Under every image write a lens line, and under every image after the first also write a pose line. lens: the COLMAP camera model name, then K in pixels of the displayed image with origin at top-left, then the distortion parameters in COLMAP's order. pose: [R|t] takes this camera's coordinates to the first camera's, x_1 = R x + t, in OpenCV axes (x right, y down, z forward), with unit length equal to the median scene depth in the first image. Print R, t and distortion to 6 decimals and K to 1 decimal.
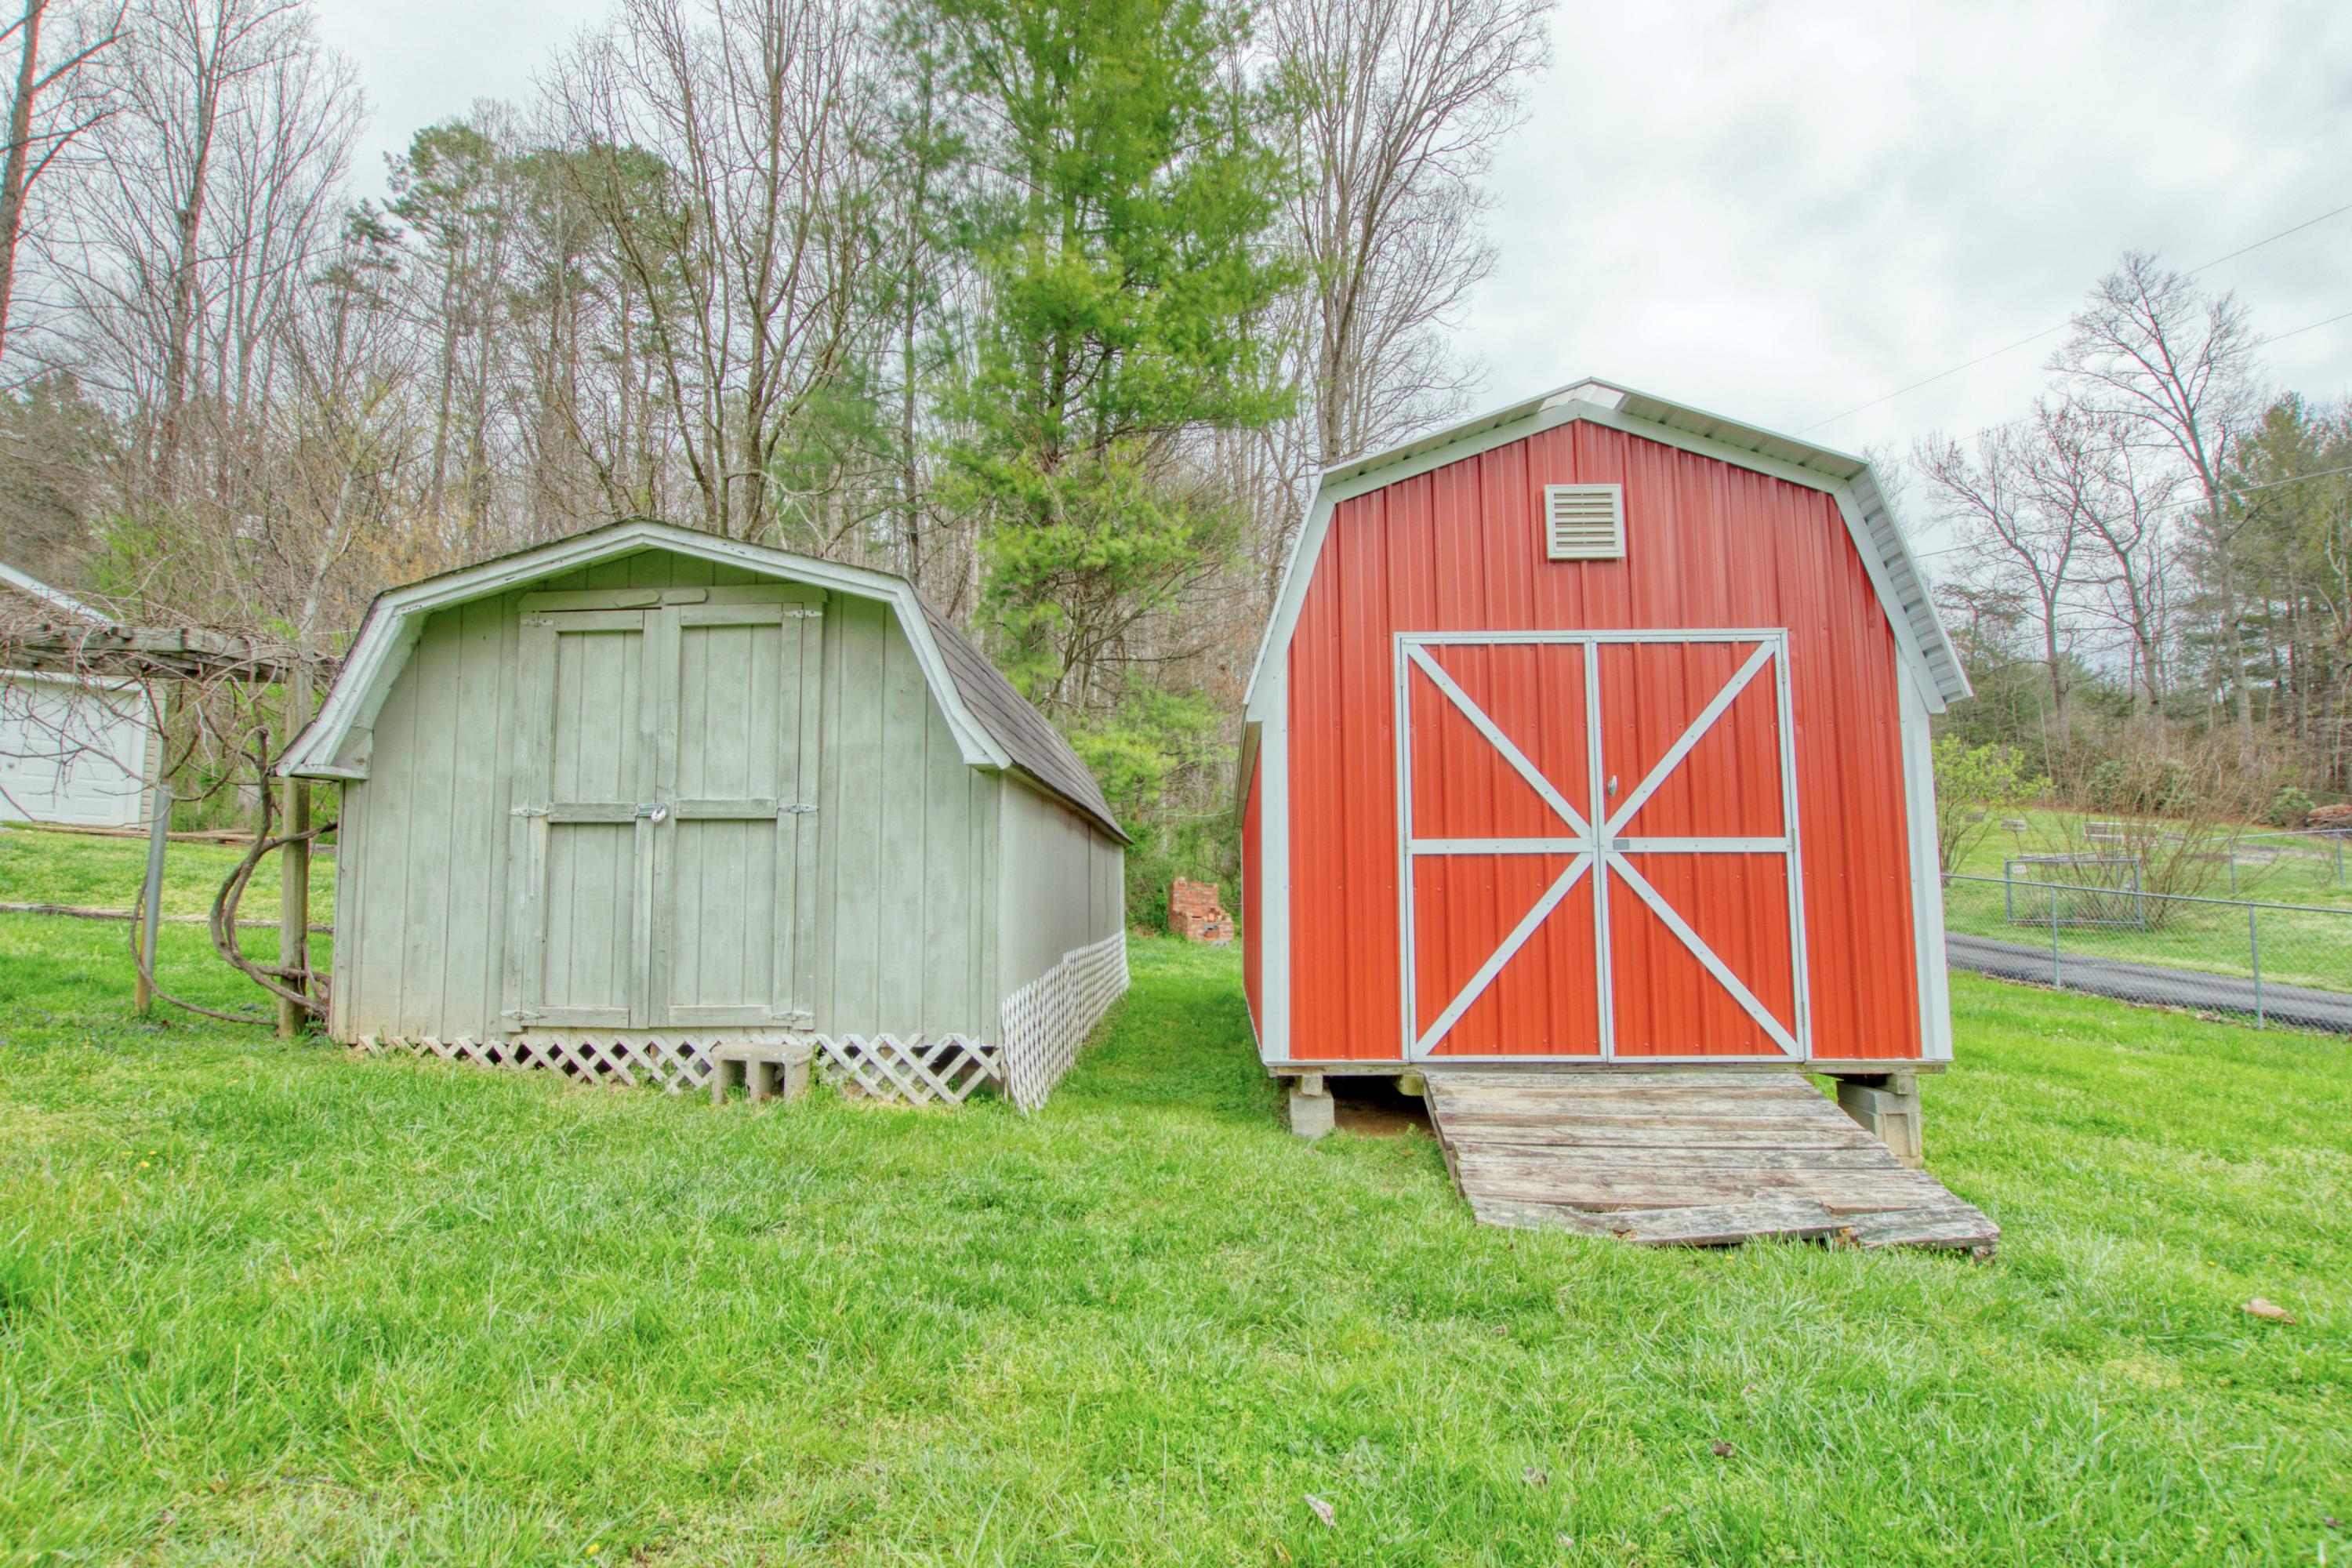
lens RADIAL K [[1110.2, 0, 1162.9], [0, 1110.2, 810.4], [0, 0, 1]] dist [-0.019363, -0.000553]
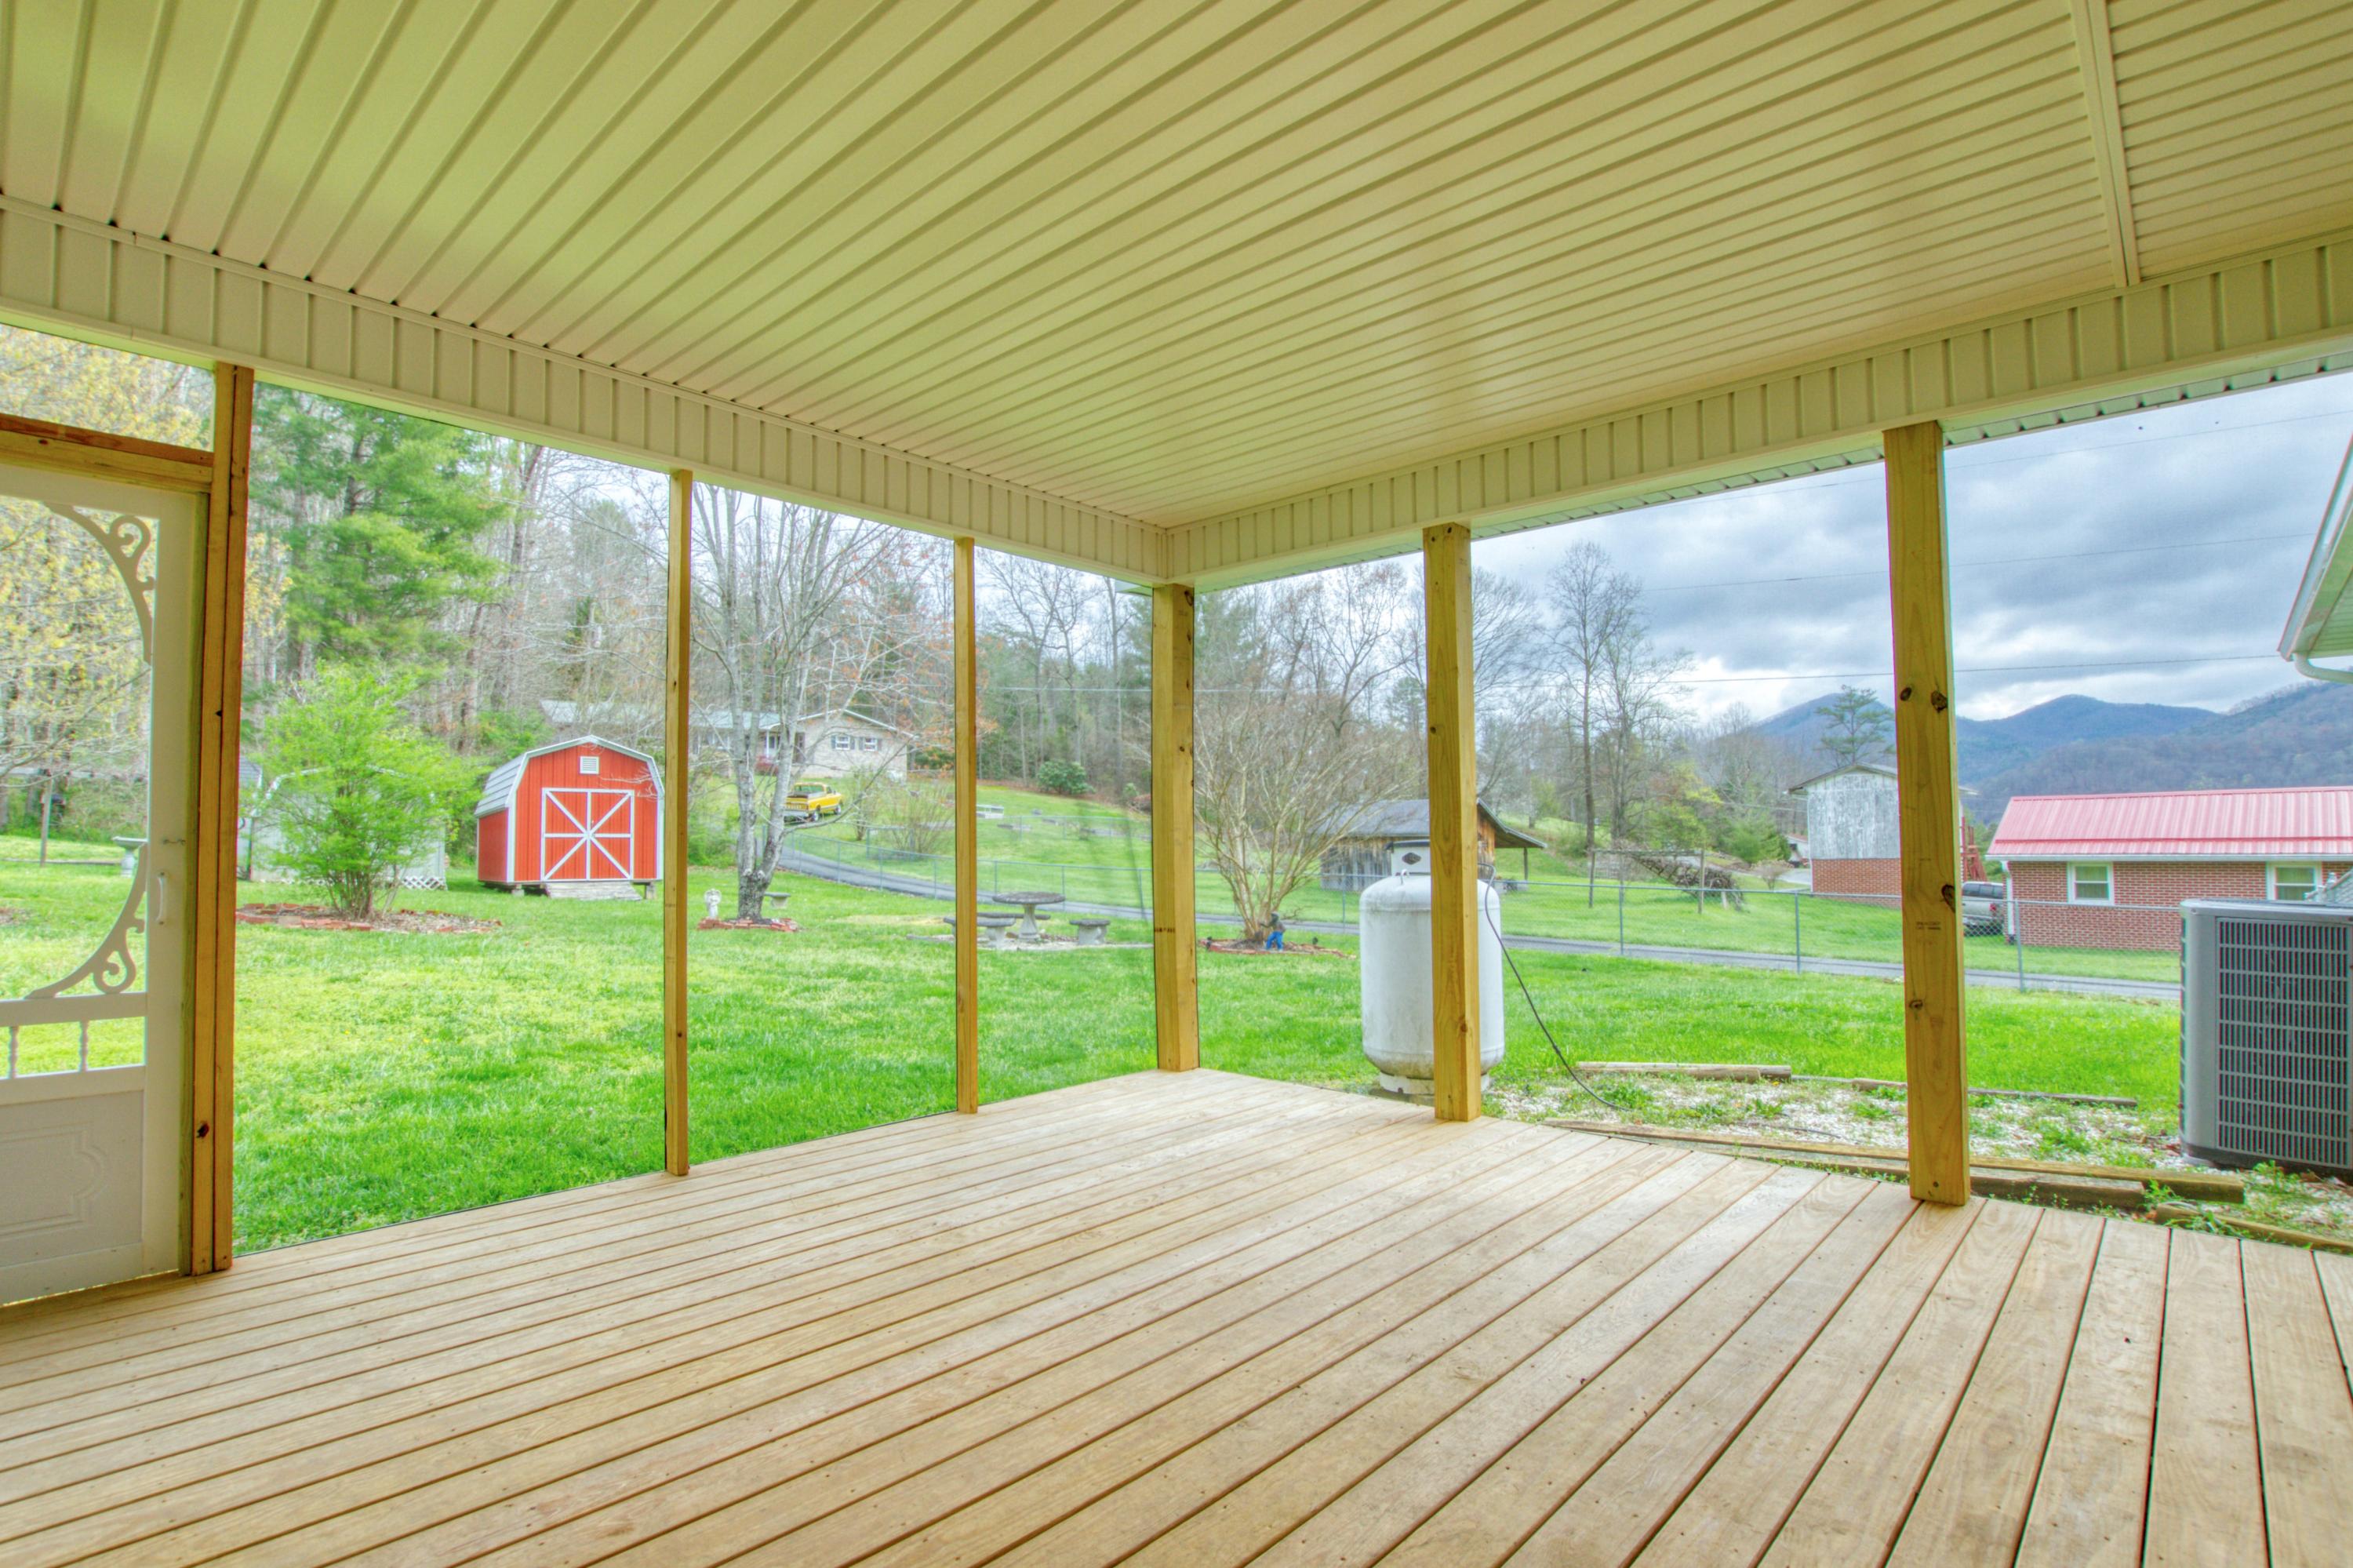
lens RADIAL K [[1110.7, 0, 1163.4], [0, 1110.7, 810.4], [0, 0, 1]] dist [-0.019363, -0.000553]
pose [[0.720162, 0.026494, 0.693300, -1.116640], [-0.063110, 0.997630, 0.027432, -0.360302], [-0.690929, -0.063509, 0.720127, -4.103217]]
